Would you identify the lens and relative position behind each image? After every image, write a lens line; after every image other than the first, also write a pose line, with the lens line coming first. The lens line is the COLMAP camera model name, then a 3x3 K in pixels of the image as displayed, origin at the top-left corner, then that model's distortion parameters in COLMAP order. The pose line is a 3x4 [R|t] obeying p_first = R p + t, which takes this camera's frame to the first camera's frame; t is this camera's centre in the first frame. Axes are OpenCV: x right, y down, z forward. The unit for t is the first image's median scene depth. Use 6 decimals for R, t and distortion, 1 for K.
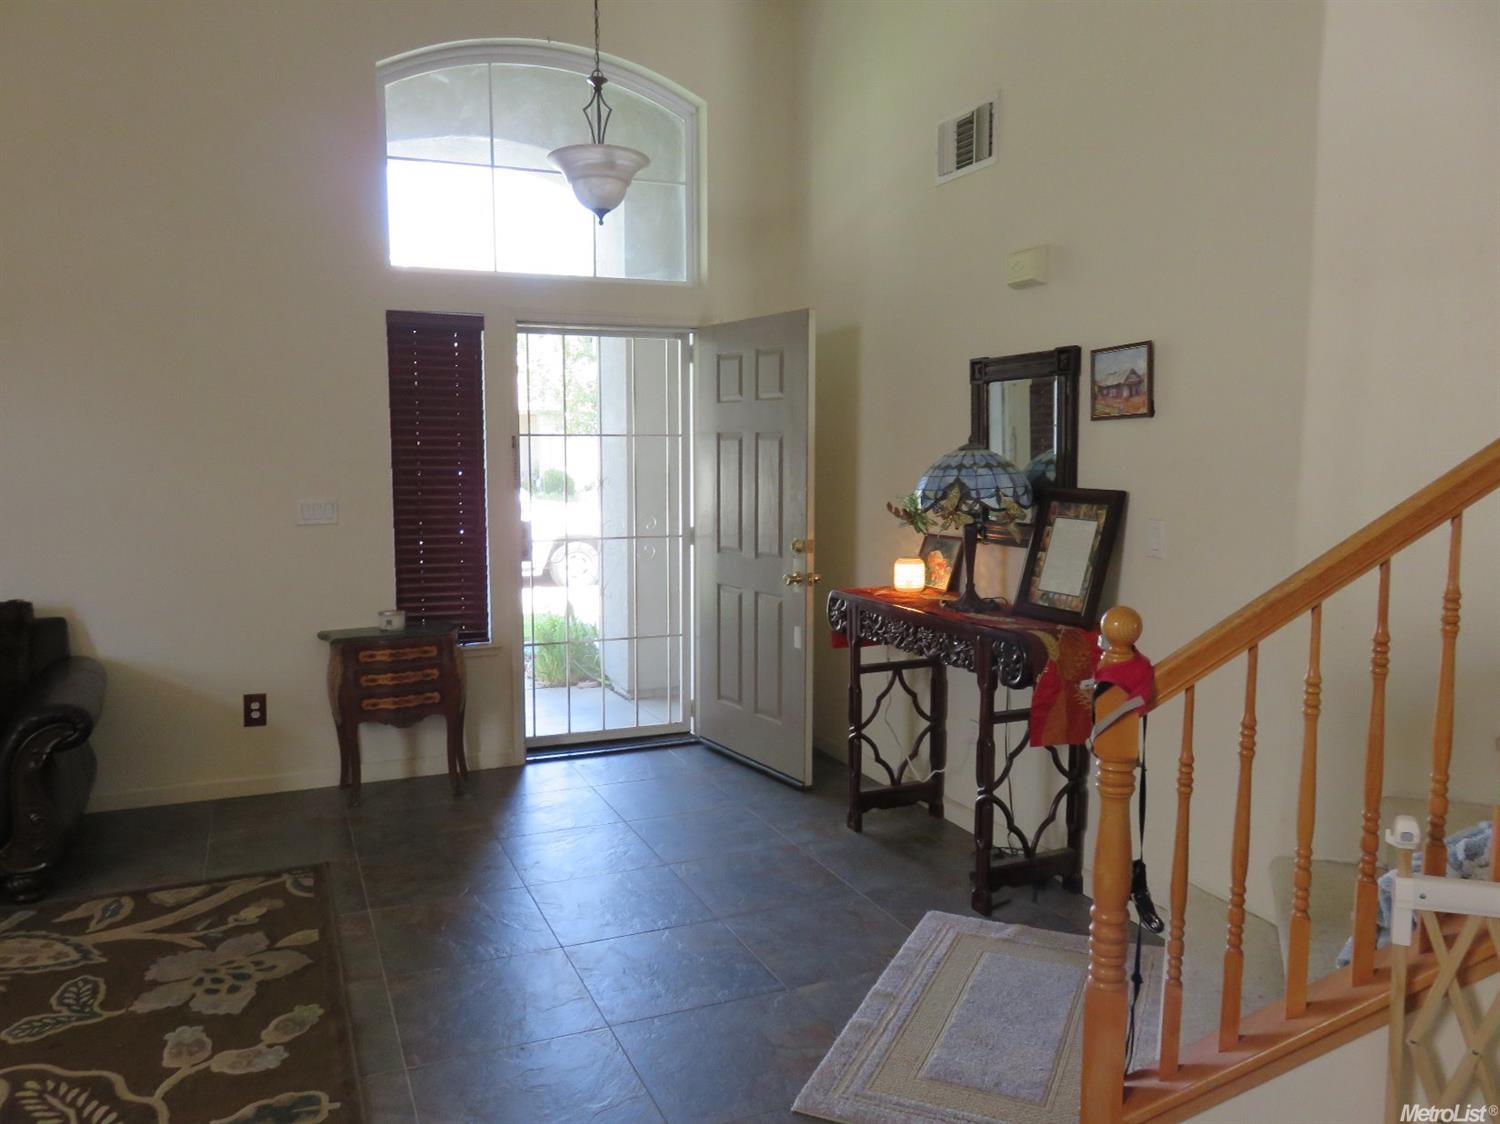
lens RADIAL K [[1124.7, 0, 744.2], [0, 1124.7, 565.1], [0, 0, 1]] dist [-0.010058, -0.003321]
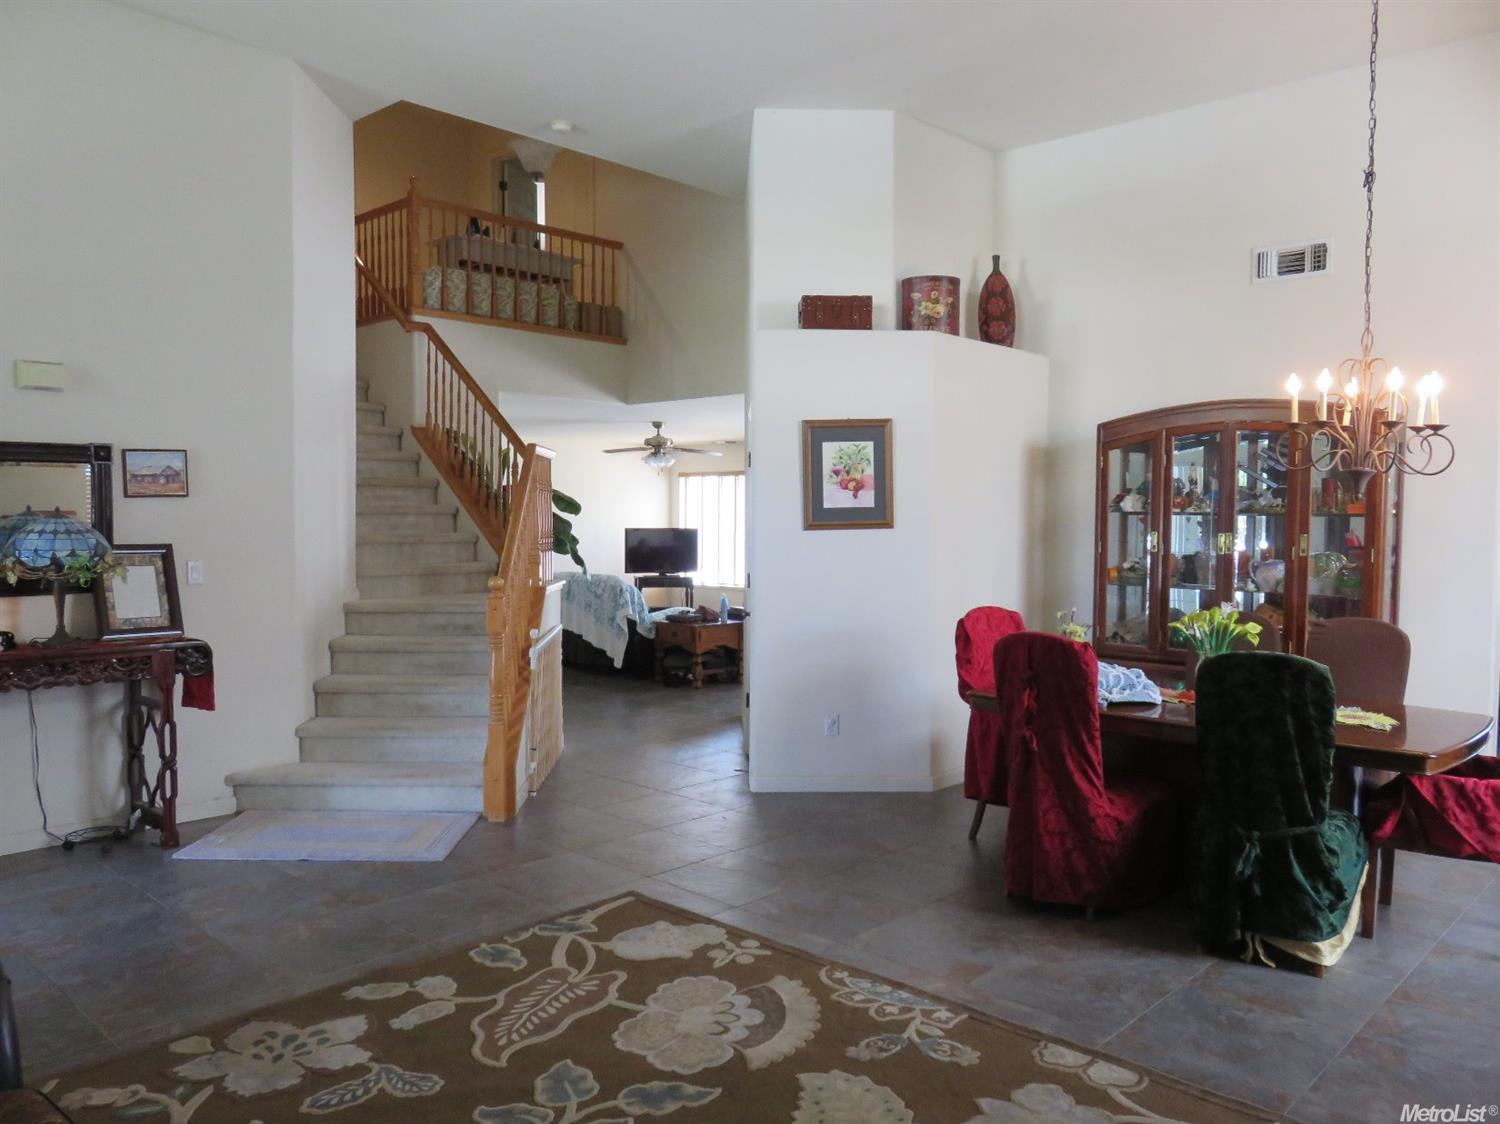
lens RADIAL K [[1124.7, 0, 744.2], [0, 1124.7, 565.1], [0, 0, 1]] dist [-0.010058, -0.003321]
pose [[-0.393624, -0.037892, 0.918490, -1.265282], [0.093980, 0.992256, 0.081211, -0.081282], [-0.914455, 0.118286, -0.387015, 0.807409]]
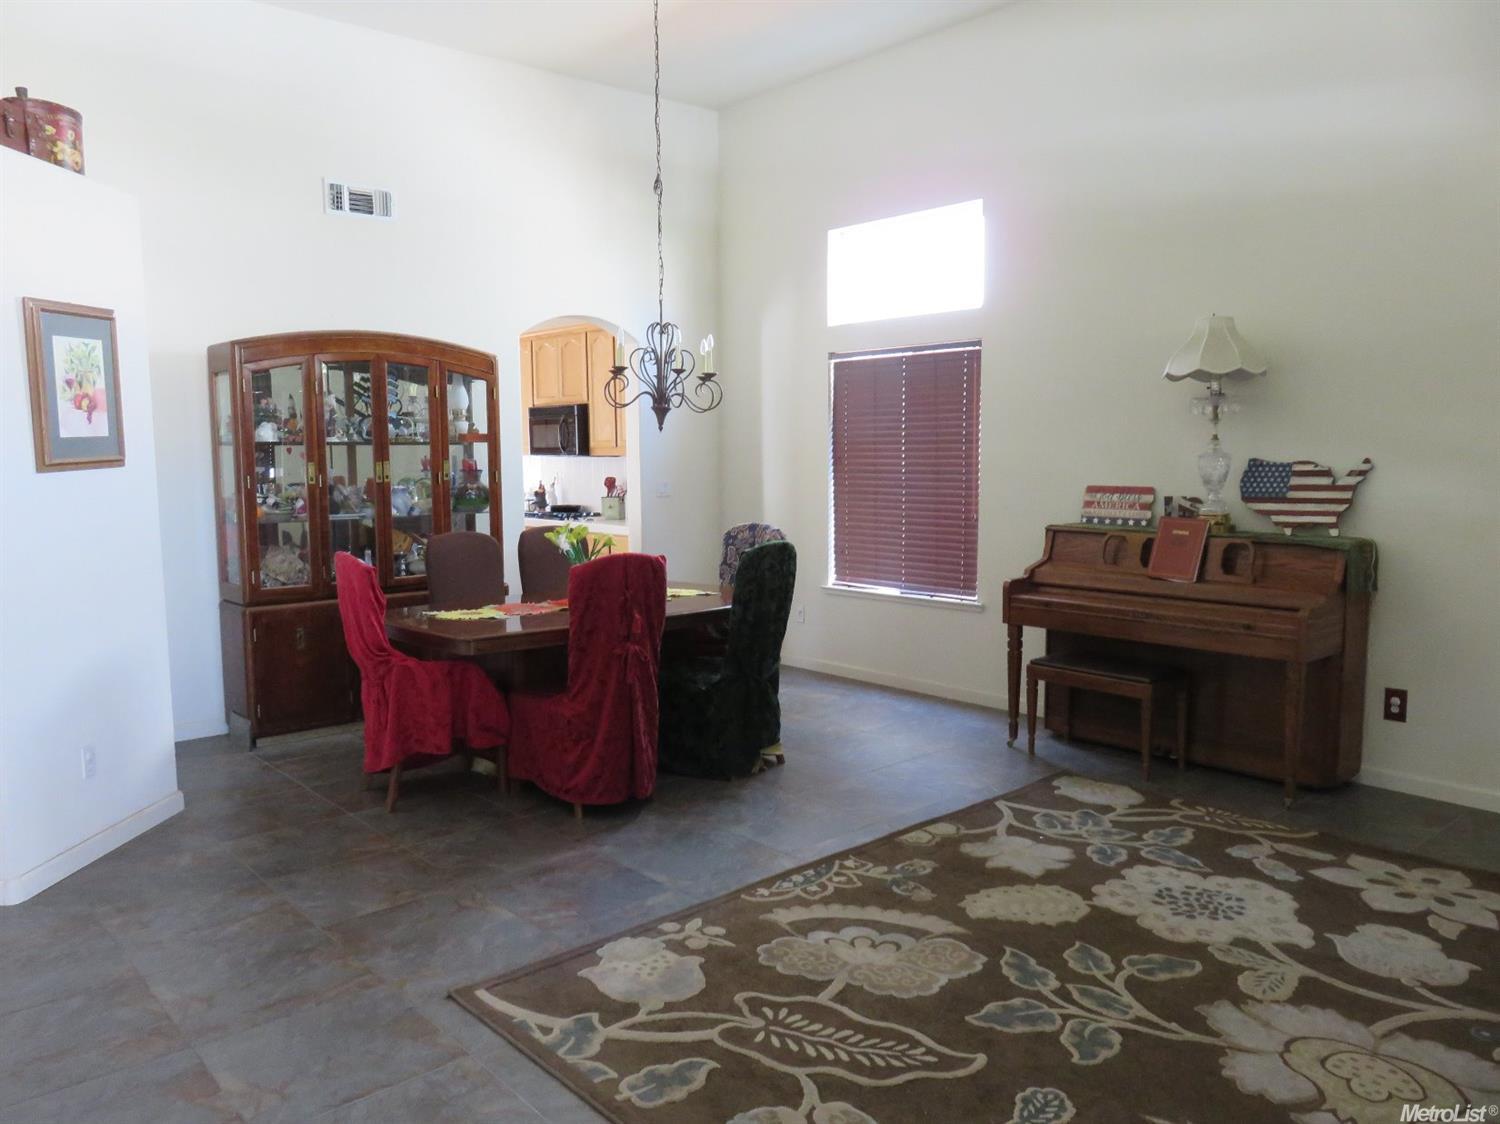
lens RADIAL K [[1112.7, 0, 744.7], [0, 1112.7, 577.3], [0, 0, 1]] dist [-0.021020, -0.000272]
pose [[-0.951958, 0.045548, -0.302823, -0.127450], [-0.022513, 0.975791, 0.217544, -0.131723], [0.305401, 0.213910, -0.927886, 1.247682]]
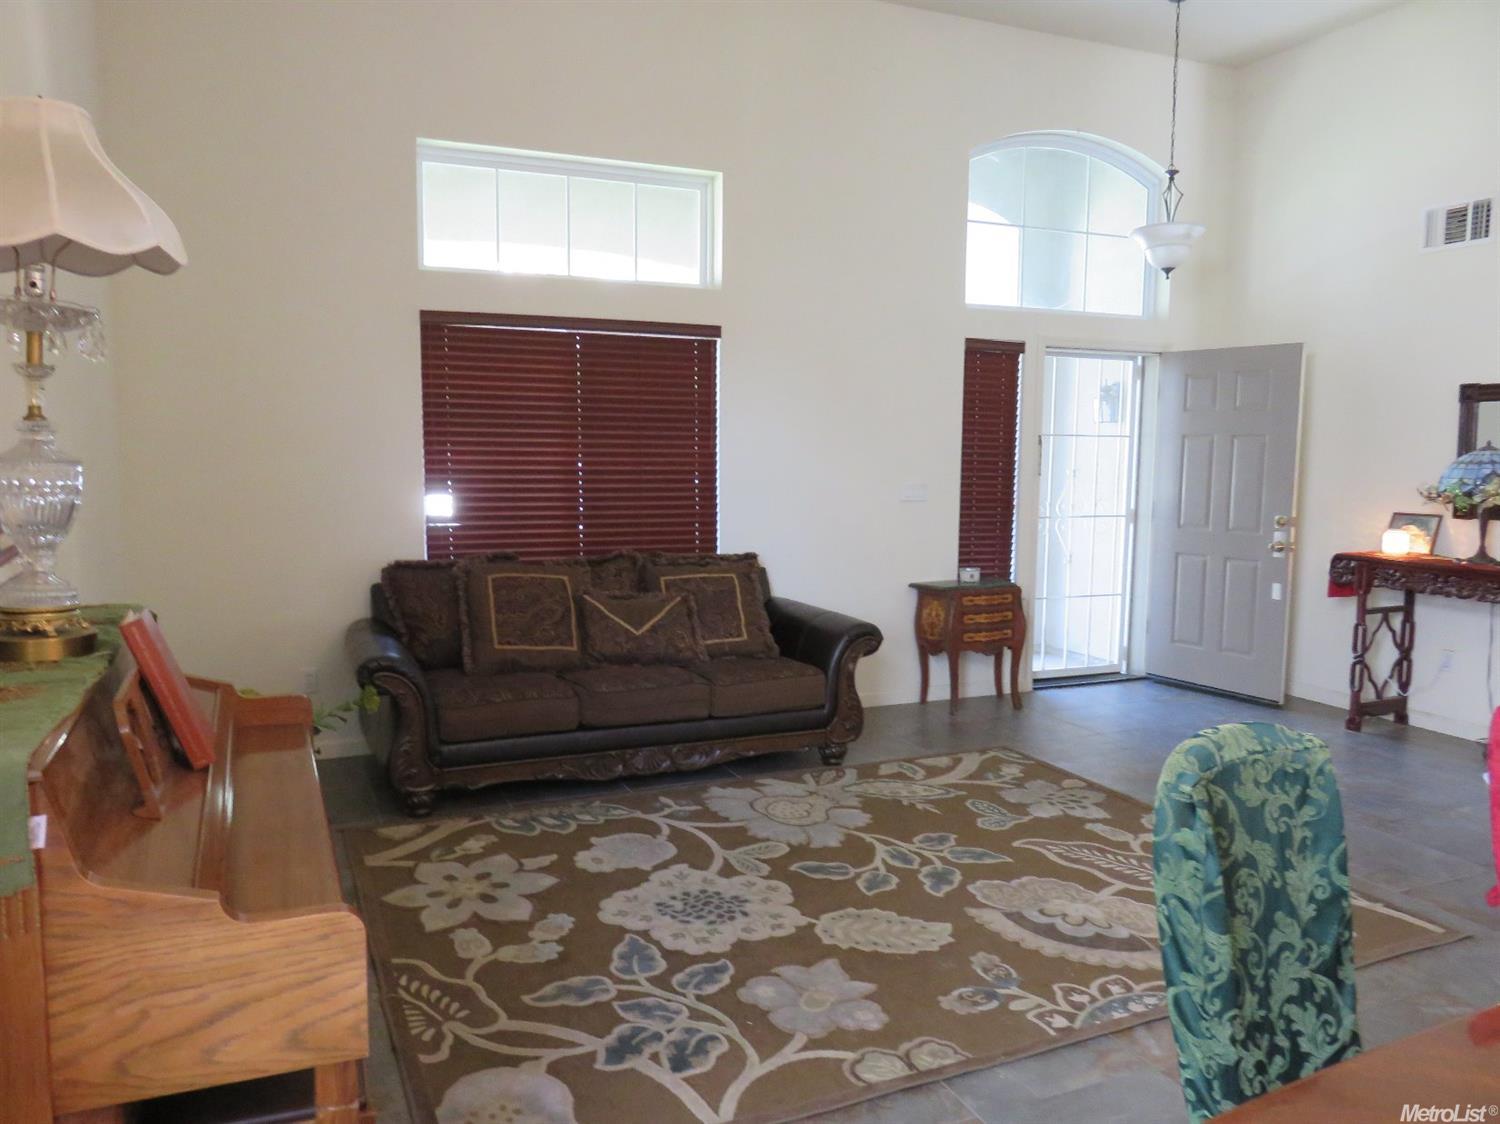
lens RADIAL K [[1112.7, 0, 744.7], [0, 1112.7, 577.3], [0, 0, 1]] dist [-0.021020, -0.000272]
pose [[0.999941, 0.010142, 0.003964, -0.745386], [-0.010186, 0.999883, 0.011400, 0.050562], [-0.003848, -0.011440, 0.999927, -0.380967]]
